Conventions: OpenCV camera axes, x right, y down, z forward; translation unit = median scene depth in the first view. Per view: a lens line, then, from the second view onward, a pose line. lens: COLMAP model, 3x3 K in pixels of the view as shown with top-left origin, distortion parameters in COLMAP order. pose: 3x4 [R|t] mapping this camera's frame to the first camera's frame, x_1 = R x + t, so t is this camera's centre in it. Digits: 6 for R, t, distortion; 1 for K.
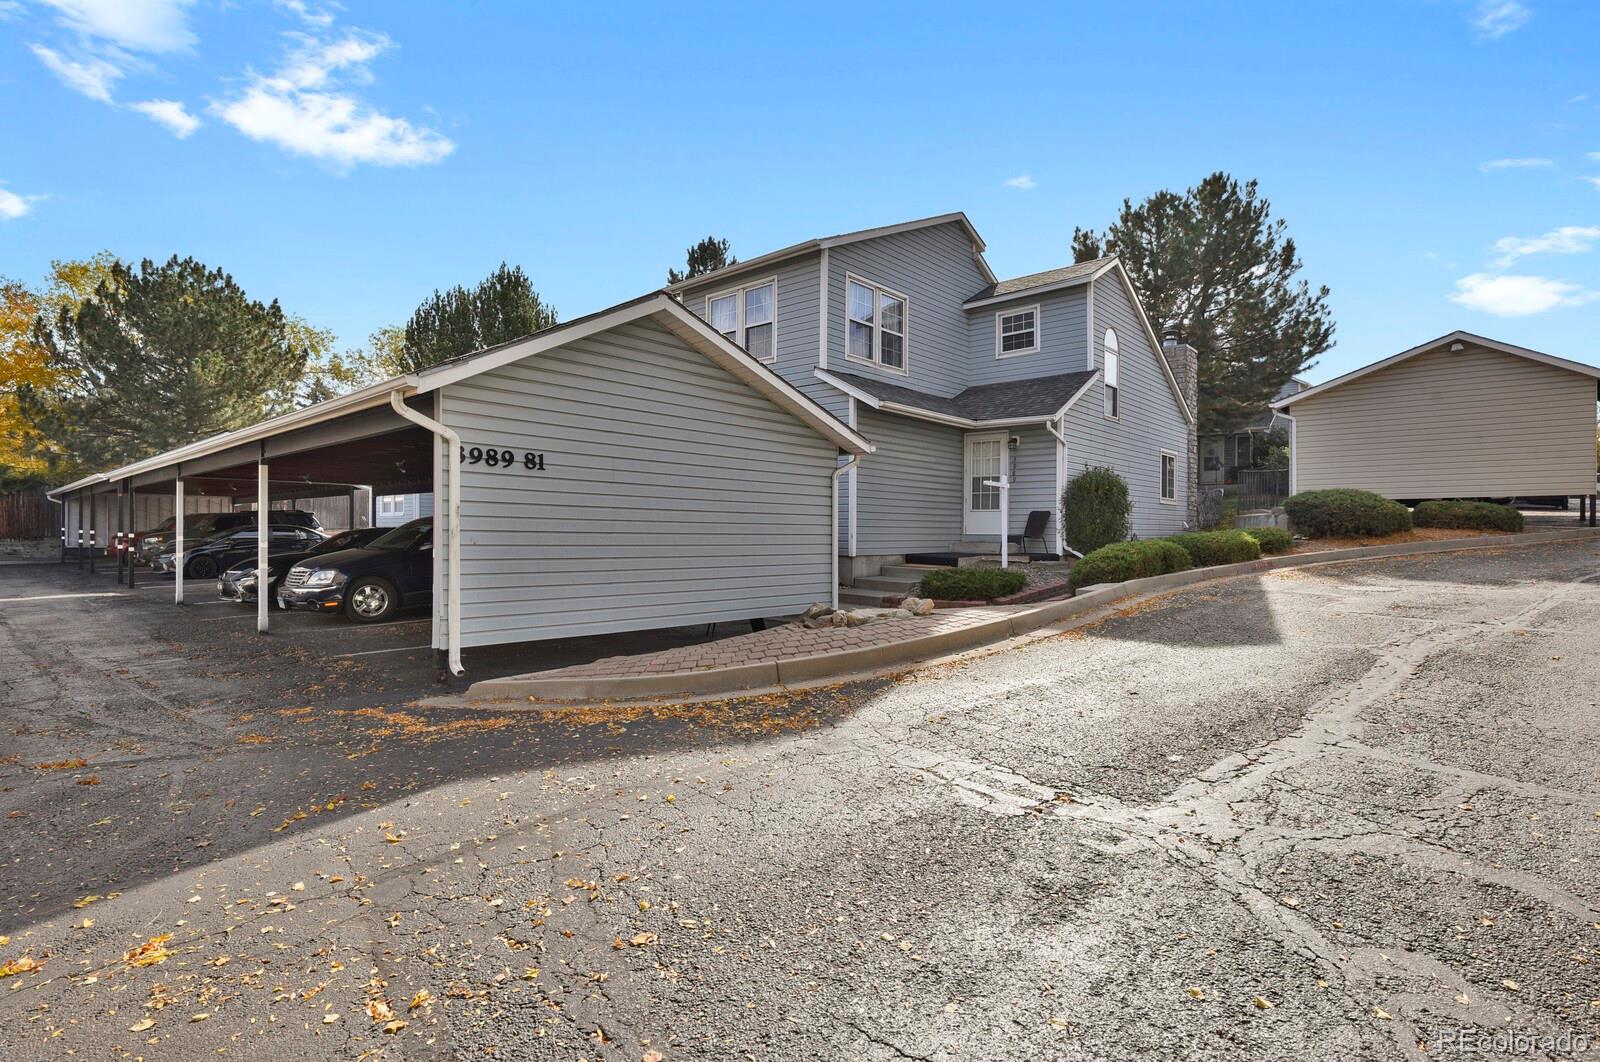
lens RADIAL K [[784.2, 0, 799.0], [0, 784.2, 530.4], [0, 0, 1]] dist [-0.024401, -0.003659]
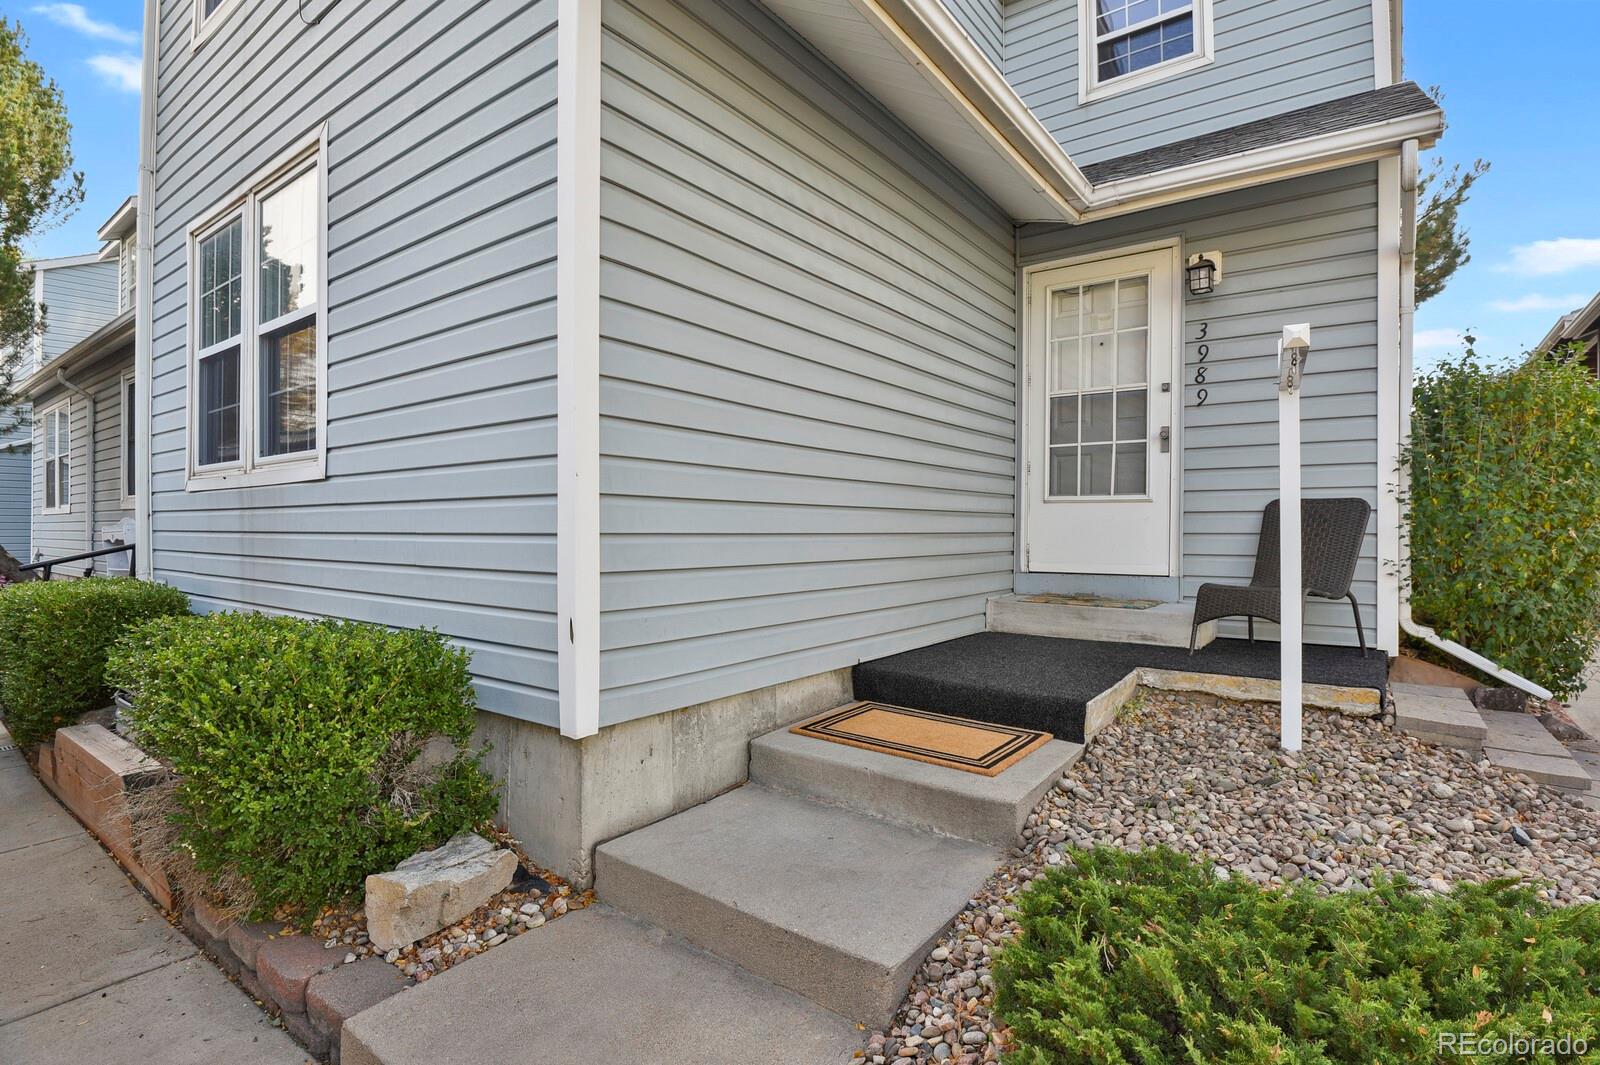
lens RADIAL K [[784.2, 0, 799.7], [0, 784.2, 535.1], [0, 0, 1]] dist [-0.024401, -0.003659]
pose [[0.995303, -0.002102, 0.096788, 0.085230], [0.001711, 0.999990, 0.004125, -0.011842], [-0.096796, -0.003940, 0.995296, 0.680346]]
